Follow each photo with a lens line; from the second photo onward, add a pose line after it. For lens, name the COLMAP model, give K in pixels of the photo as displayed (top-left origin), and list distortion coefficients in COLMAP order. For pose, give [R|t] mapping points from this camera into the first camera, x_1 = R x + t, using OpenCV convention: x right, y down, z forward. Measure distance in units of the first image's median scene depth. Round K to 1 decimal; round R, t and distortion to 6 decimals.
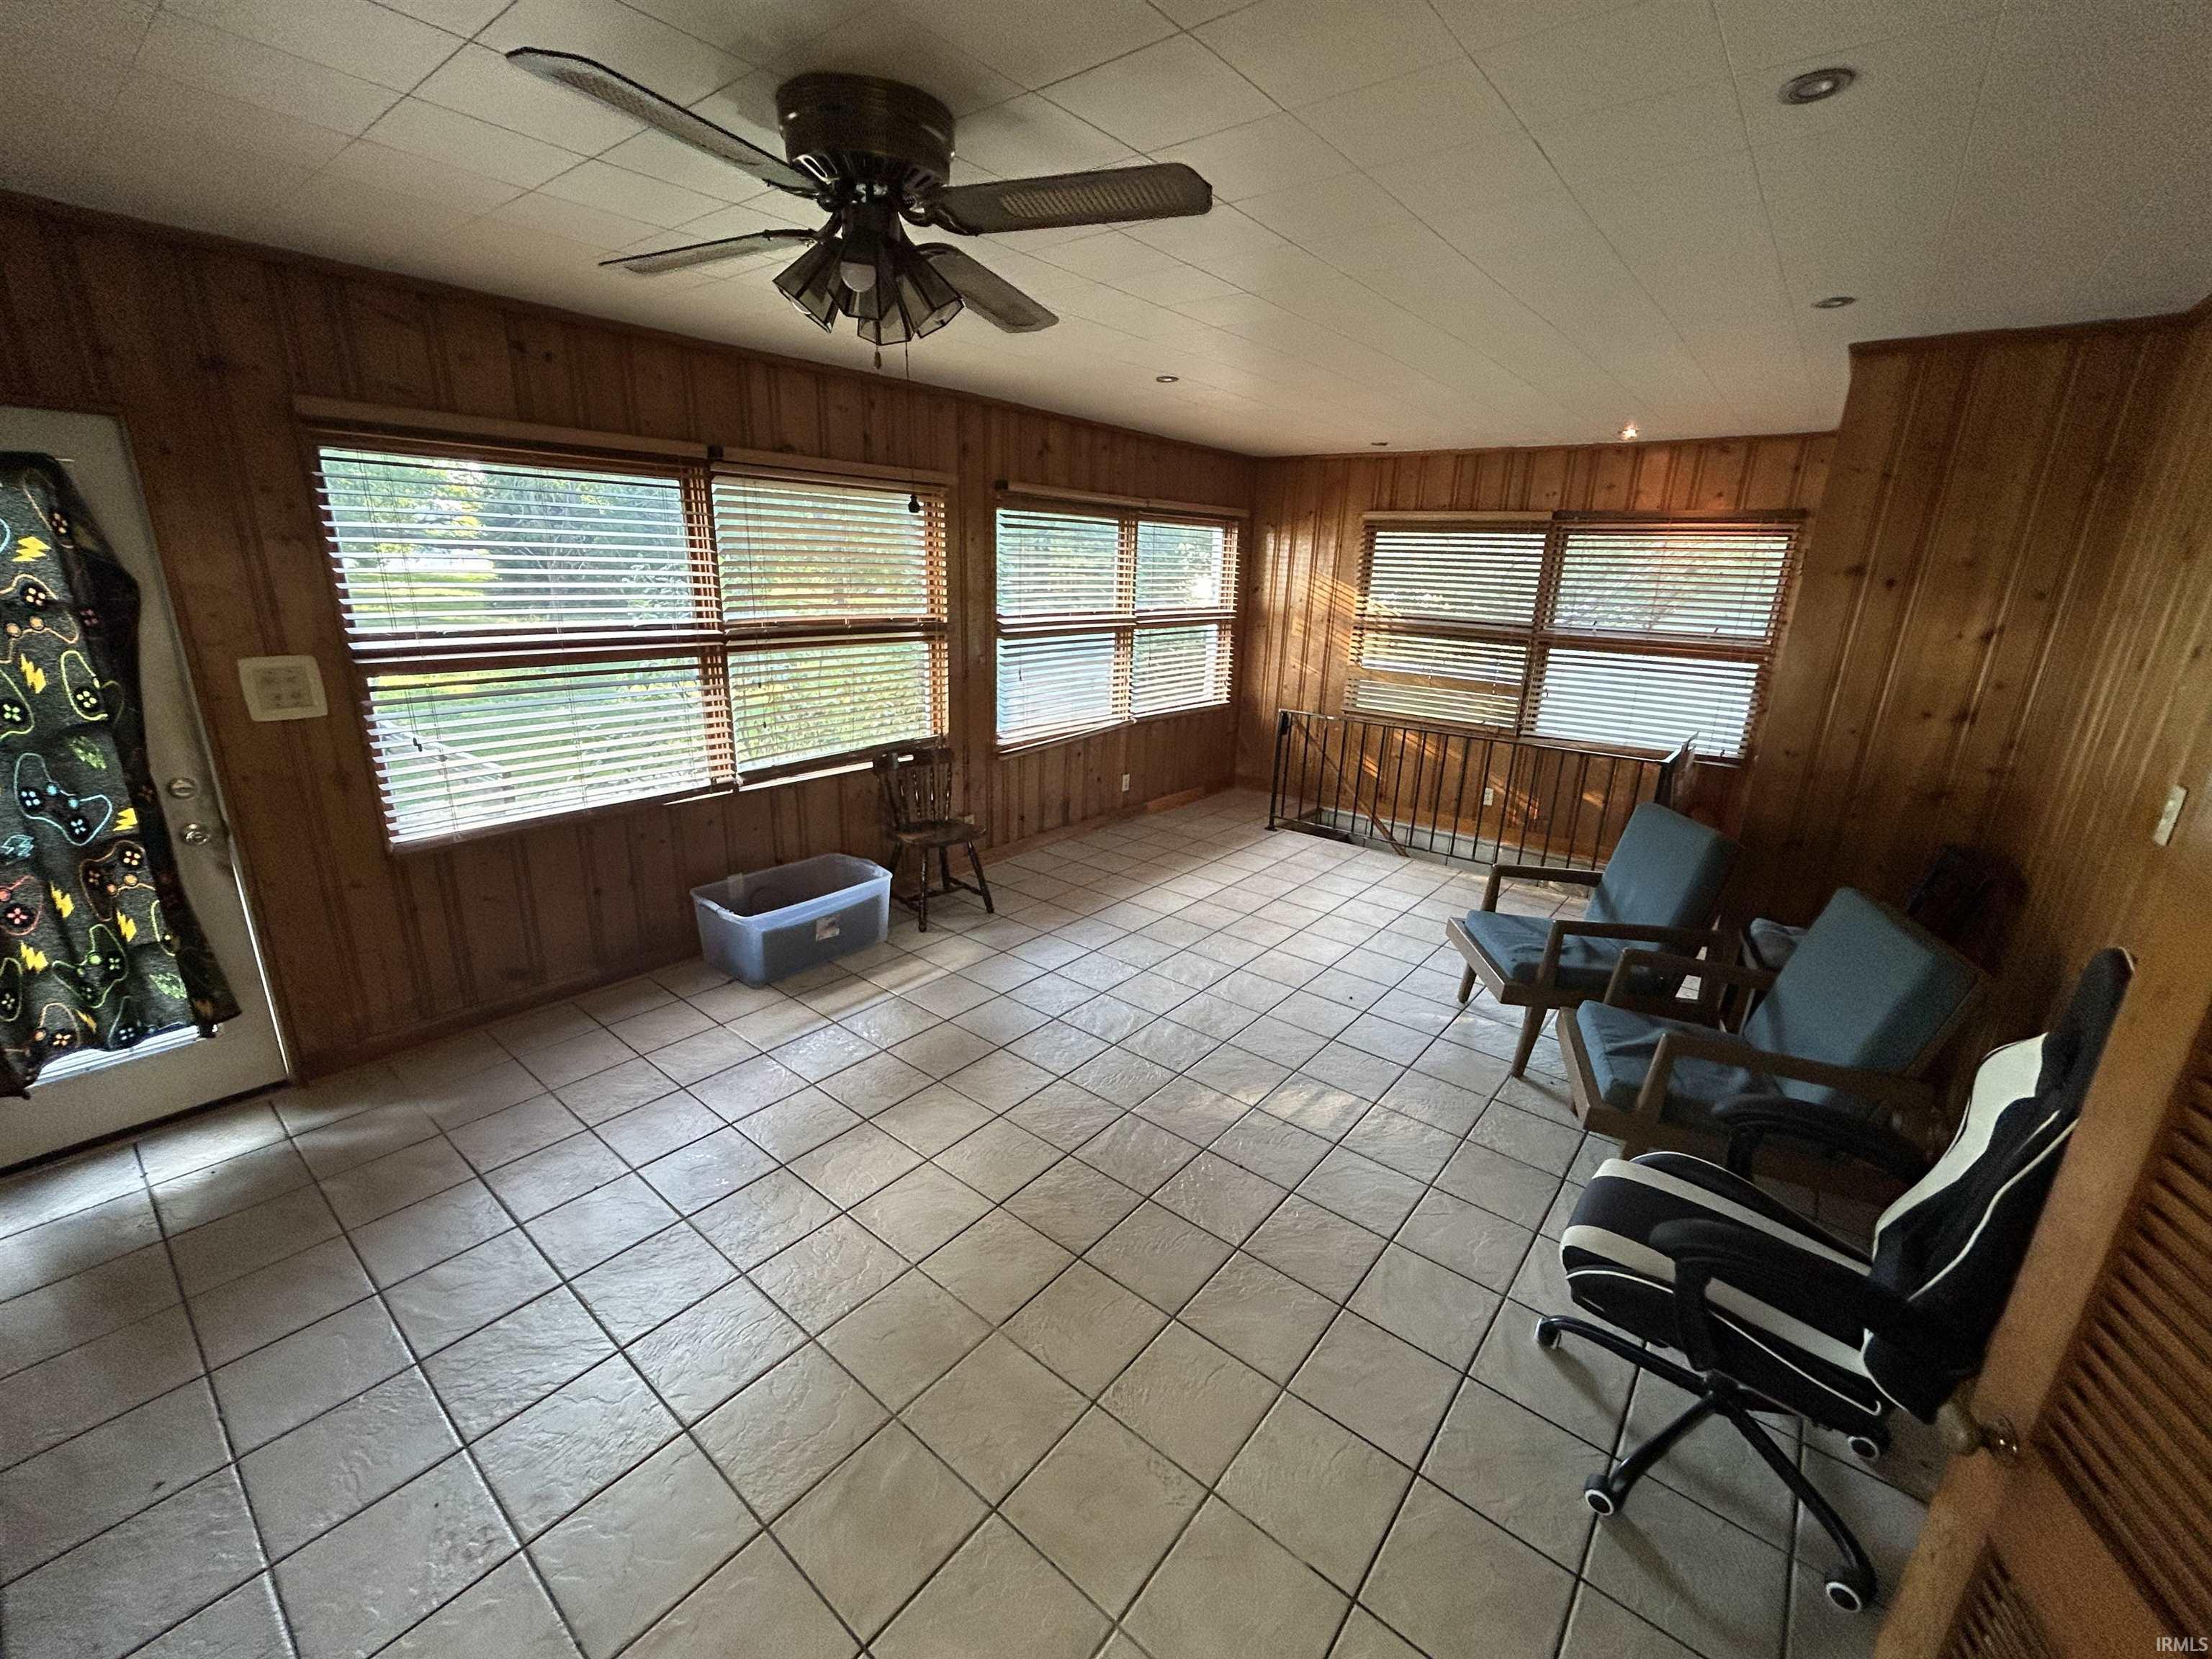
lens RADIAL K [[902.1, 0, 1110.6], [0, 902.1, 822.5], [0, 0, 1]] dist [-0.001175, 0.001225]
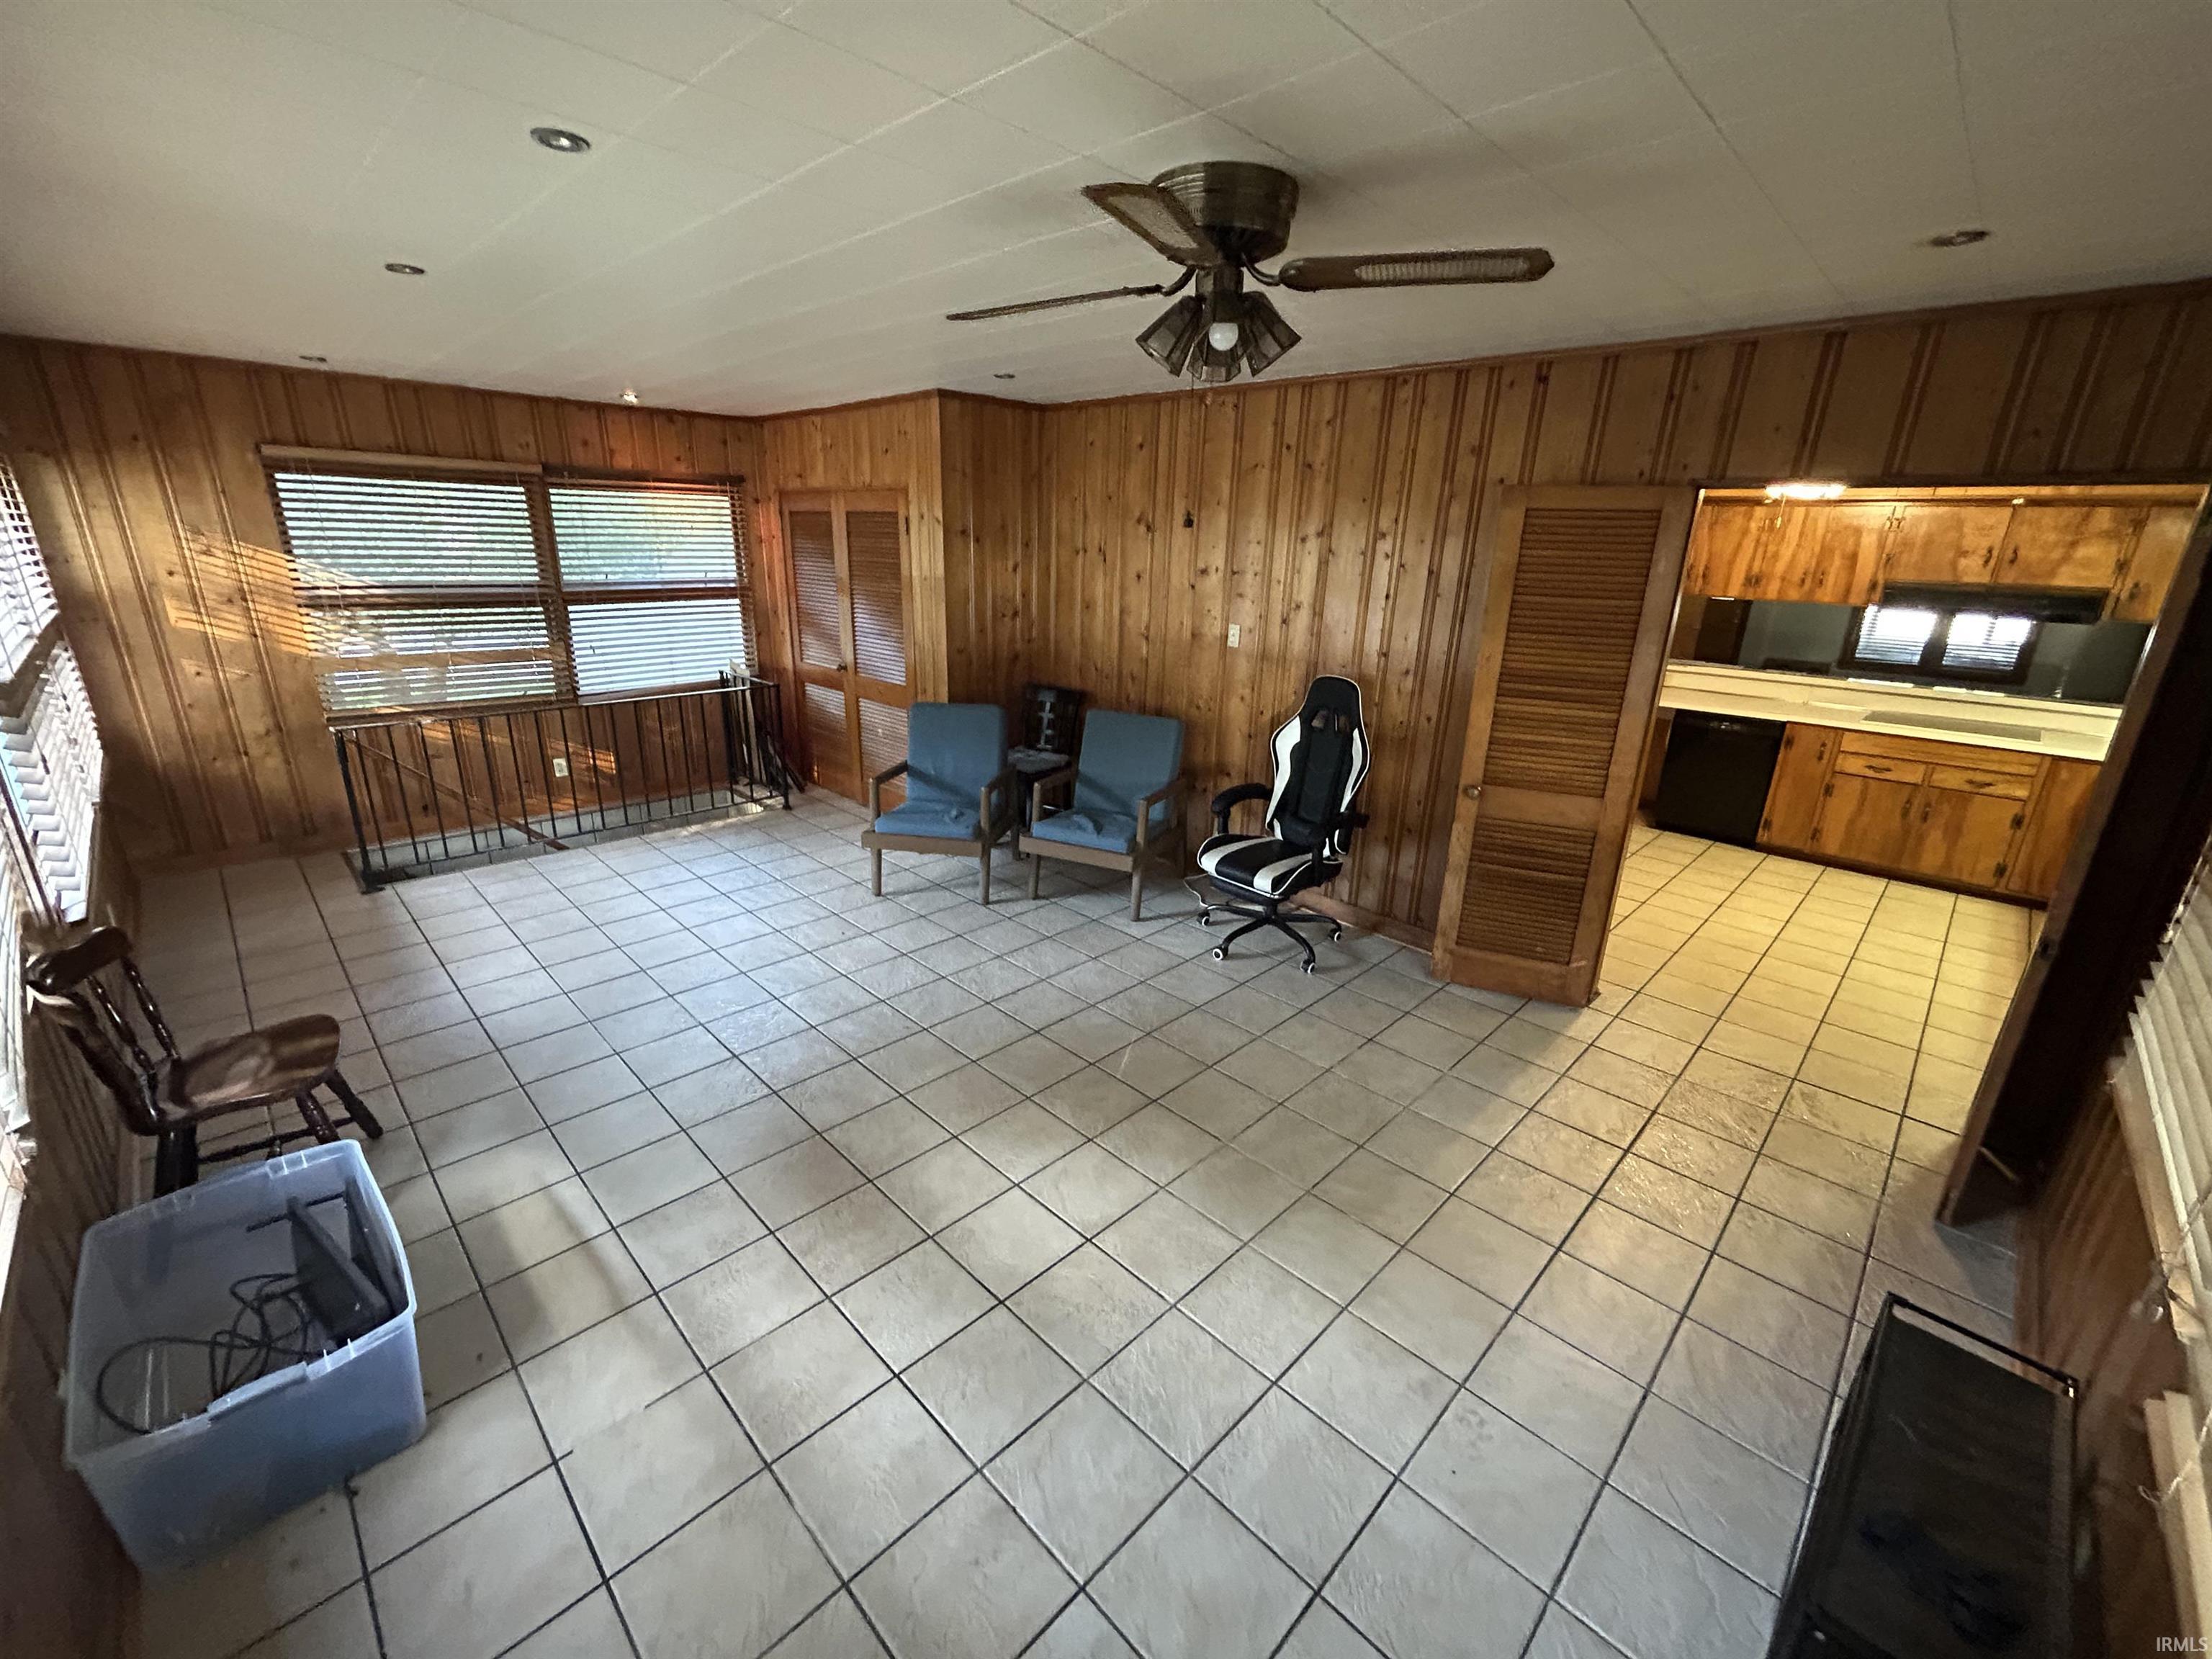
lens RADIAL K [[902.1, 0, 1099.0], [0, 902.1, 831.6], [0, 0, 1]] dist [-0.001175, 0.001225]
pose [[0.116061, -0.337976, 0.933971, -0.502093], [0.257228, 0.918473, 0.300403, -0.125386], [-0.959356, 0.205378, 0.193535, 0.334984]]
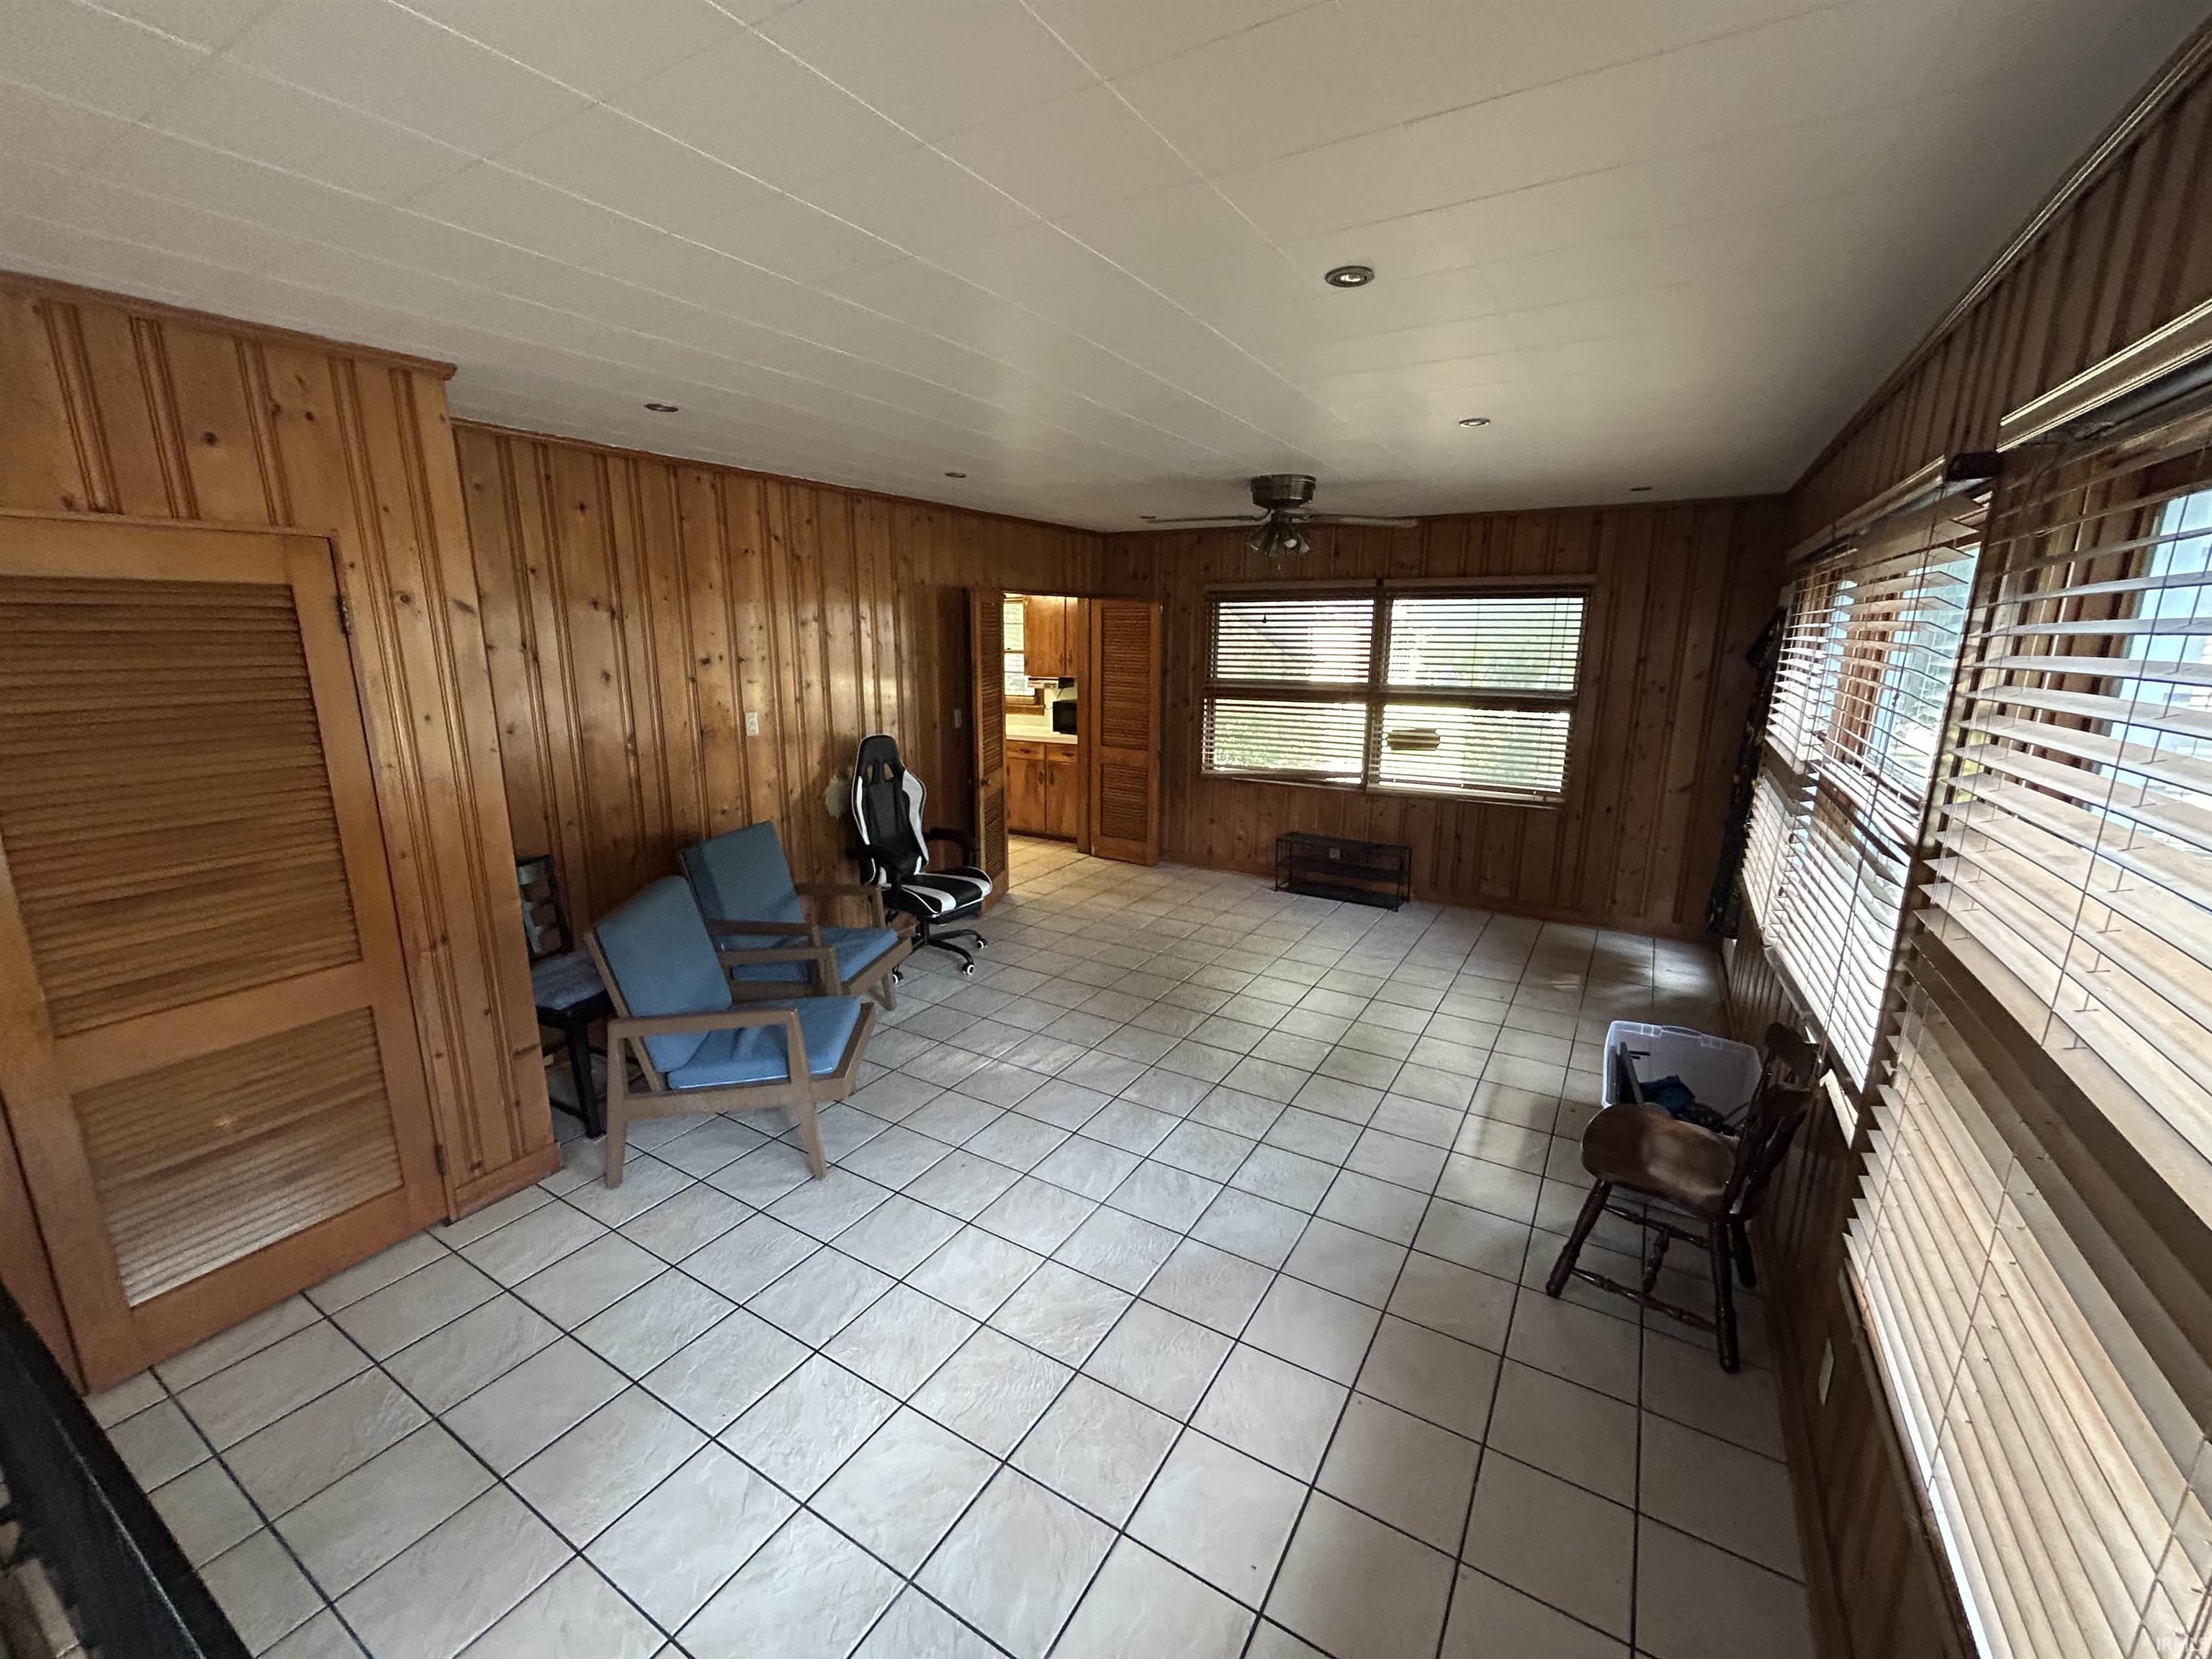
lens RADIAL K [[902.1, 0, 1101.4], [0, 902.1, 842.0], [0, 0, 1]] dist [-0.001175, 0.001225]
pose [[-0.991186, -0.004629, -0.132400, 0.185738], [-0.069756, 0.867869, 0.491872, -0.340601], [0.112629, 0.496772, -0.860542, 1.145102]]
